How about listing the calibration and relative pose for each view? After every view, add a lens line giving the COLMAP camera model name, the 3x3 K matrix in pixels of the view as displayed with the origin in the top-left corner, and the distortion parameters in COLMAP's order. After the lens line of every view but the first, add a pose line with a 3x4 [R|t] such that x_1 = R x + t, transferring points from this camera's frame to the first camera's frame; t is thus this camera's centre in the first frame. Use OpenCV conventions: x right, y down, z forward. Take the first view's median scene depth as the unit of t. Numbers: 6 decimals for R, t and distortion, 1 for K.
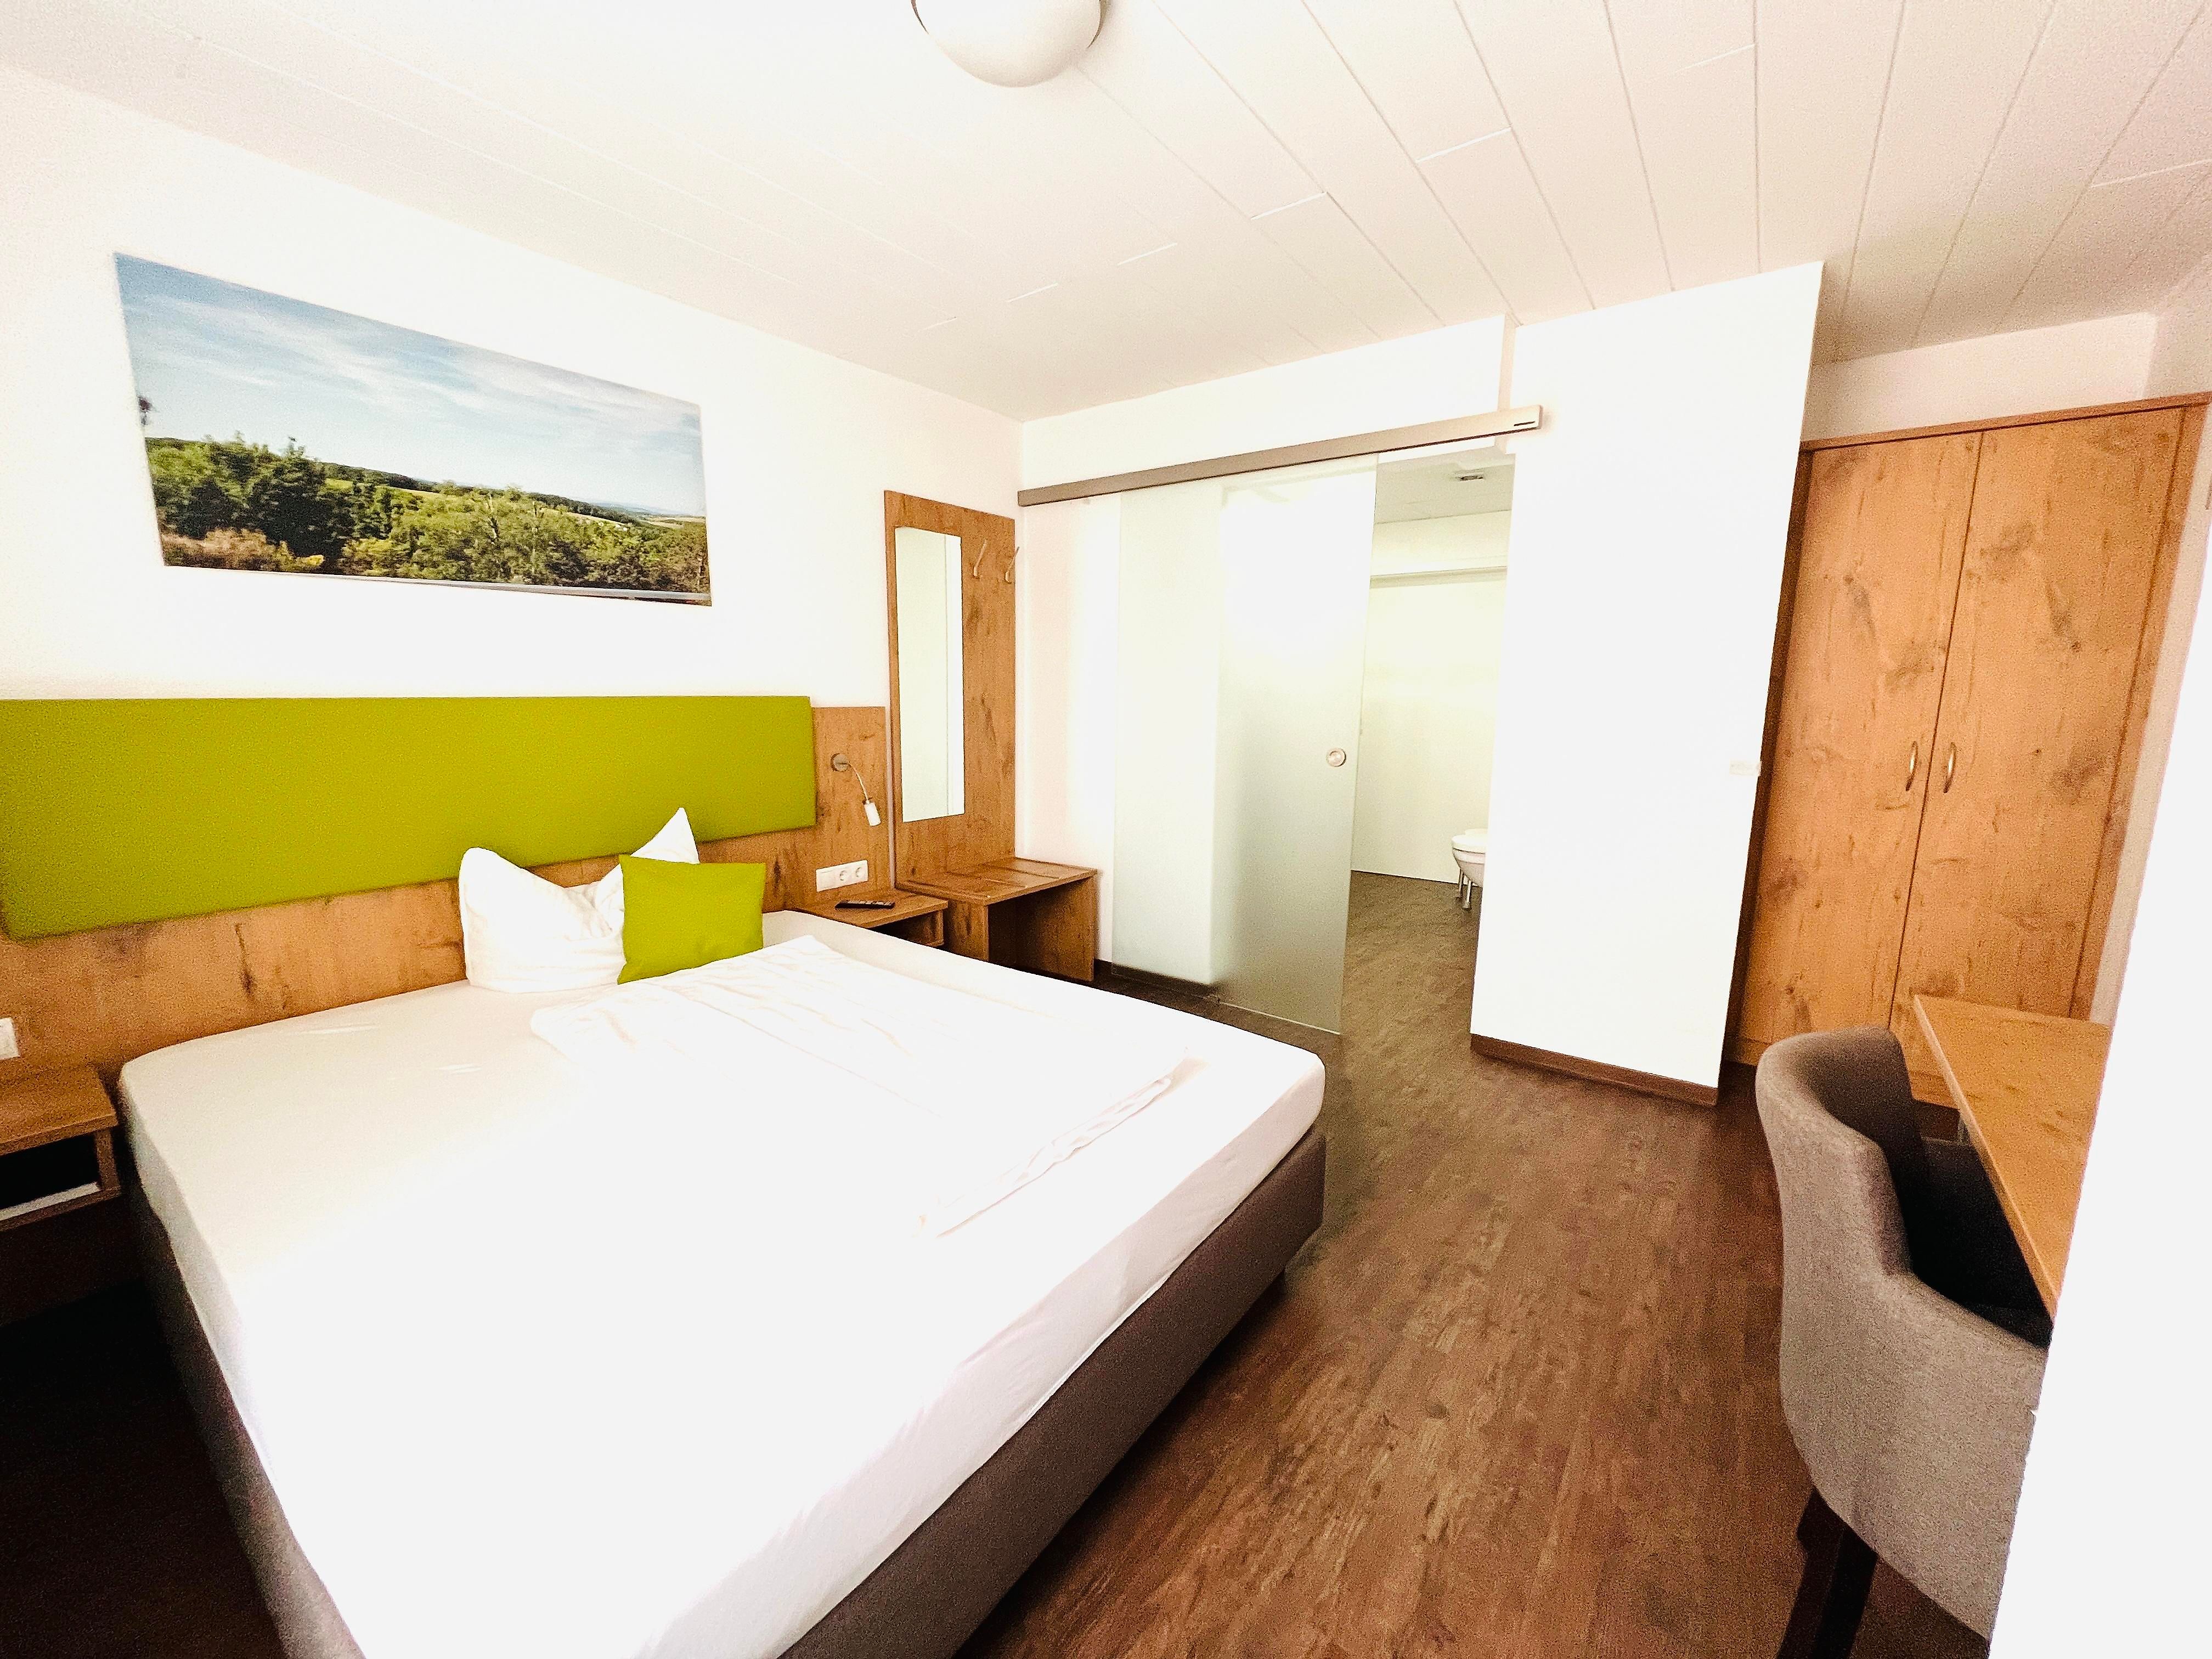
lens RADIAL K [[877.0, 0, 1102.9], [0, 877.0, 828.0], [0, 0, 1]] dist [-0.001588, -0.000336]
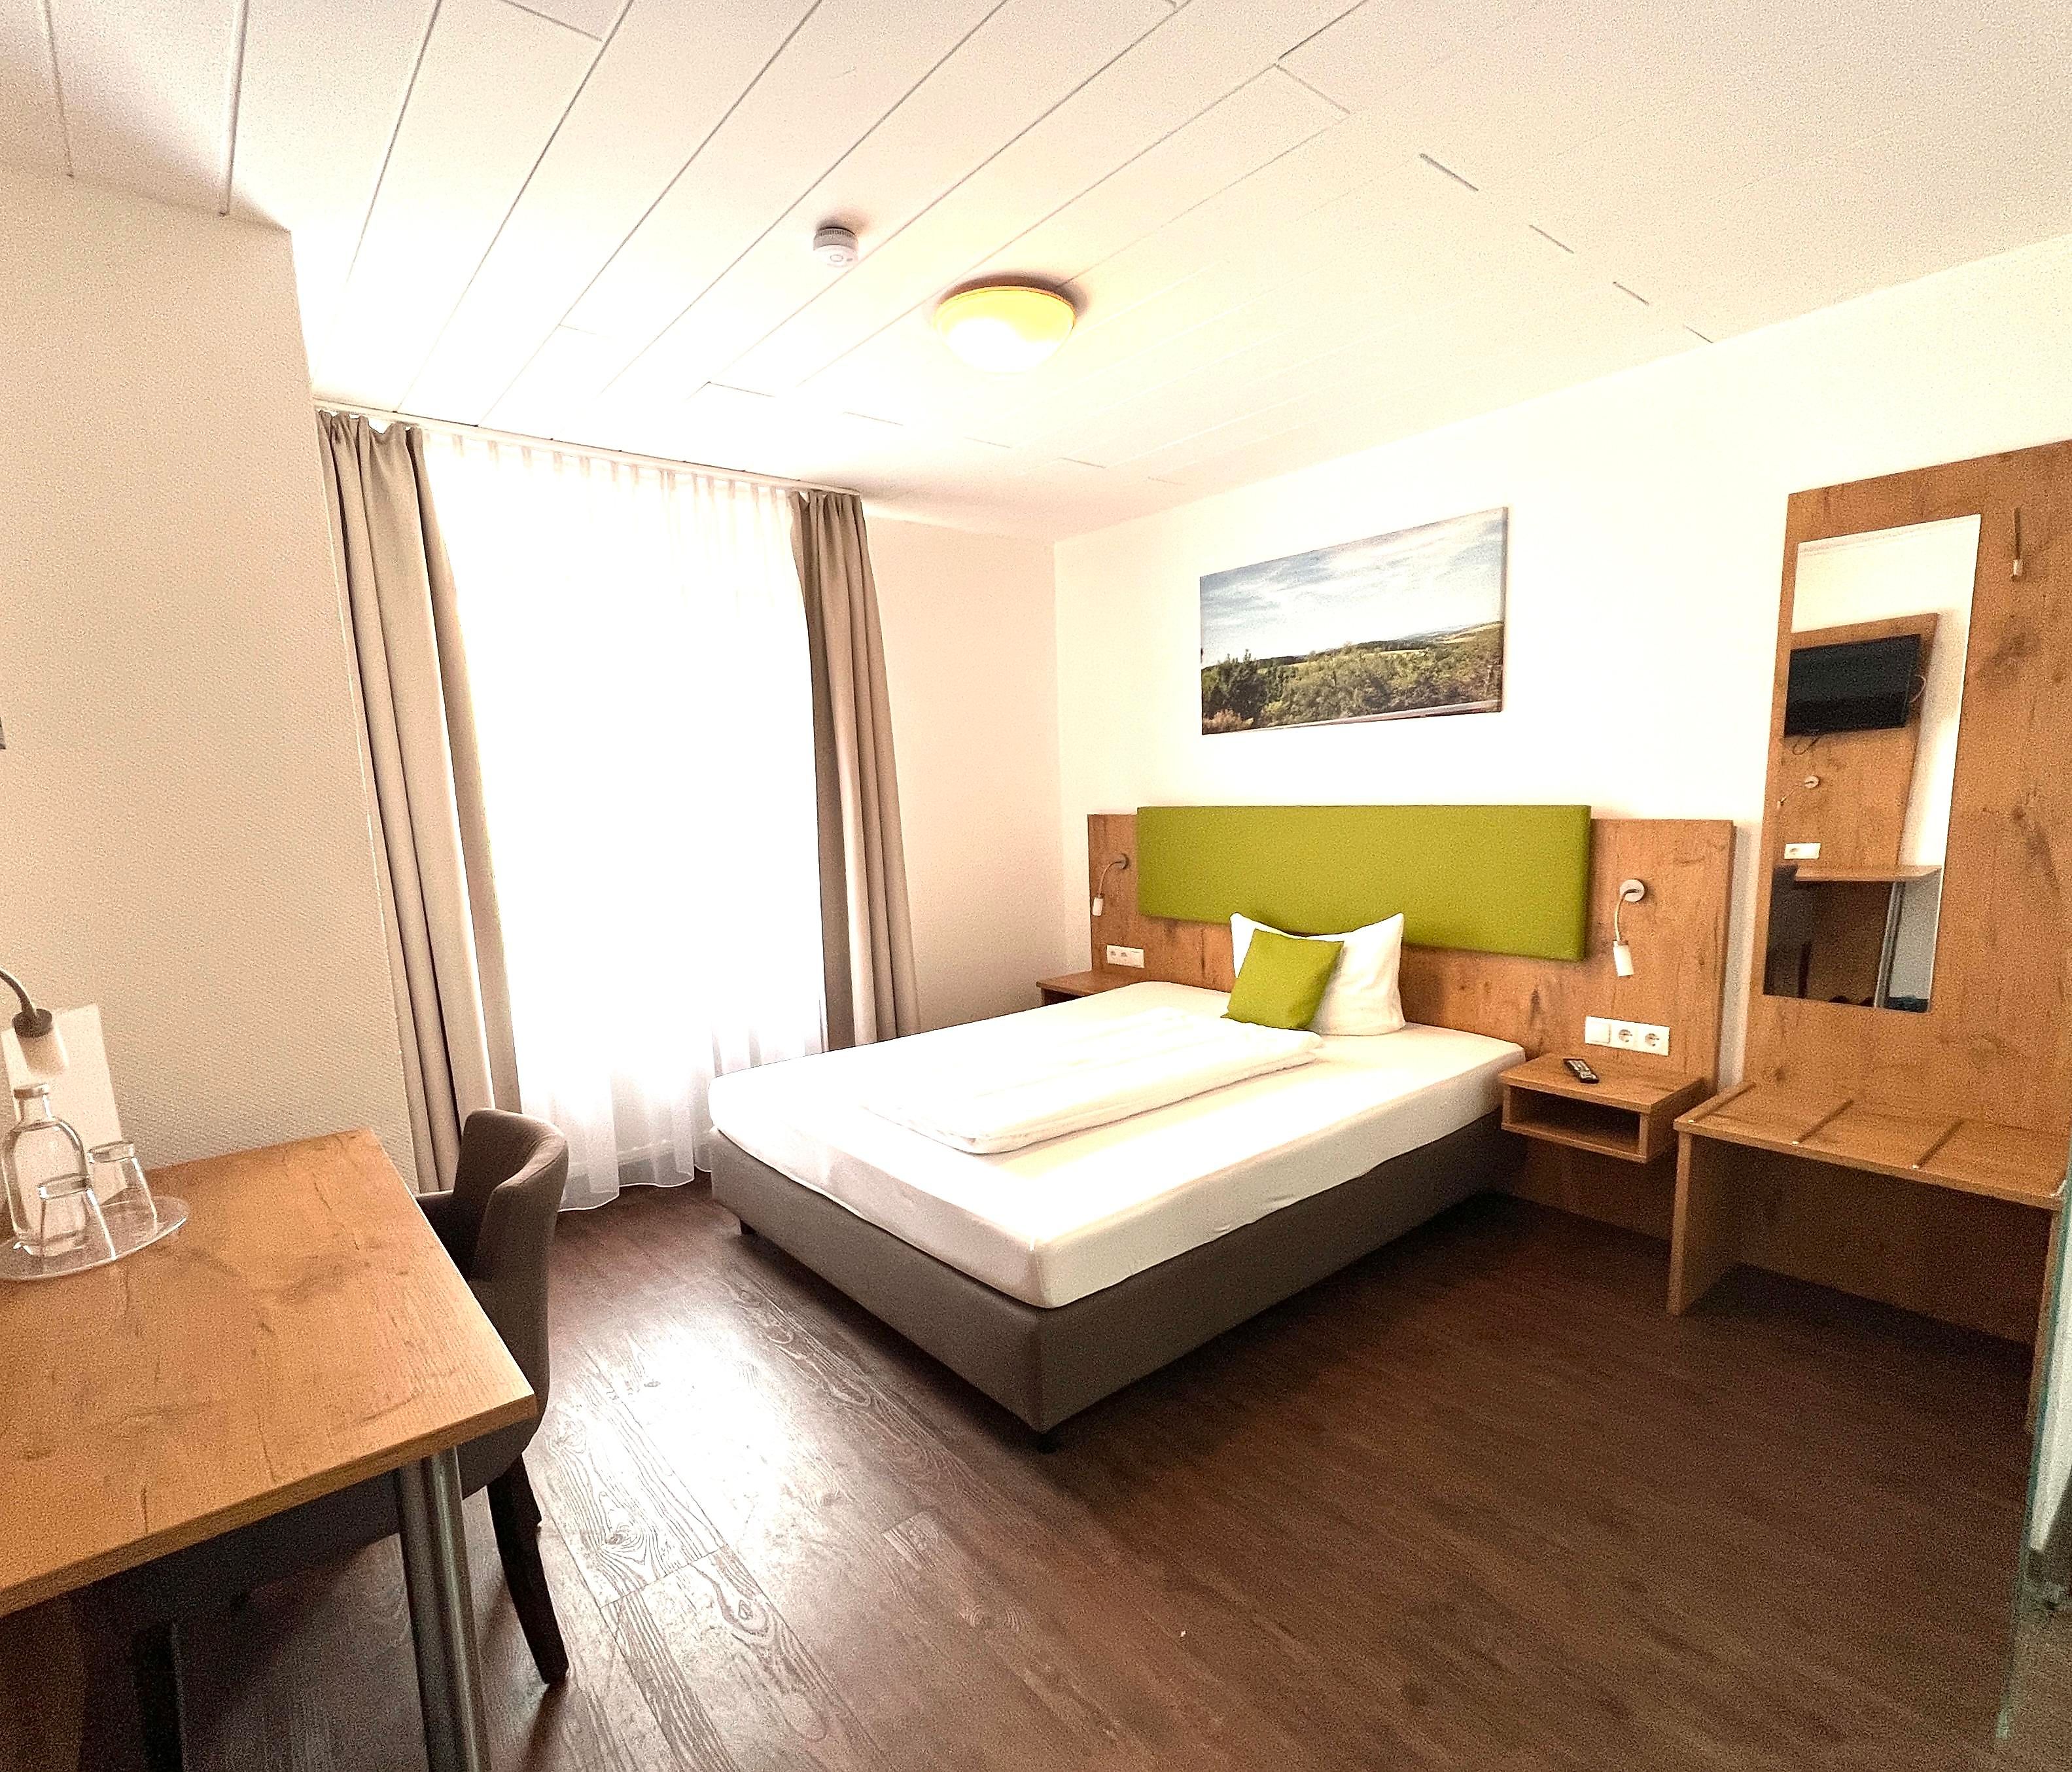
lens RADIAL K [[1042.6, 0, 1031.3], [0, 1042.6, 951.9], [0, 0, 1]] dist [0.002362, 0.000438]
pose [[-0.238087, 0.160371, -0.957912, 0.947017], [-0.121921, 0.973537, 0.193290, -0.179037], [0.963561, 0.162809, -0.212234, 0.913846]]
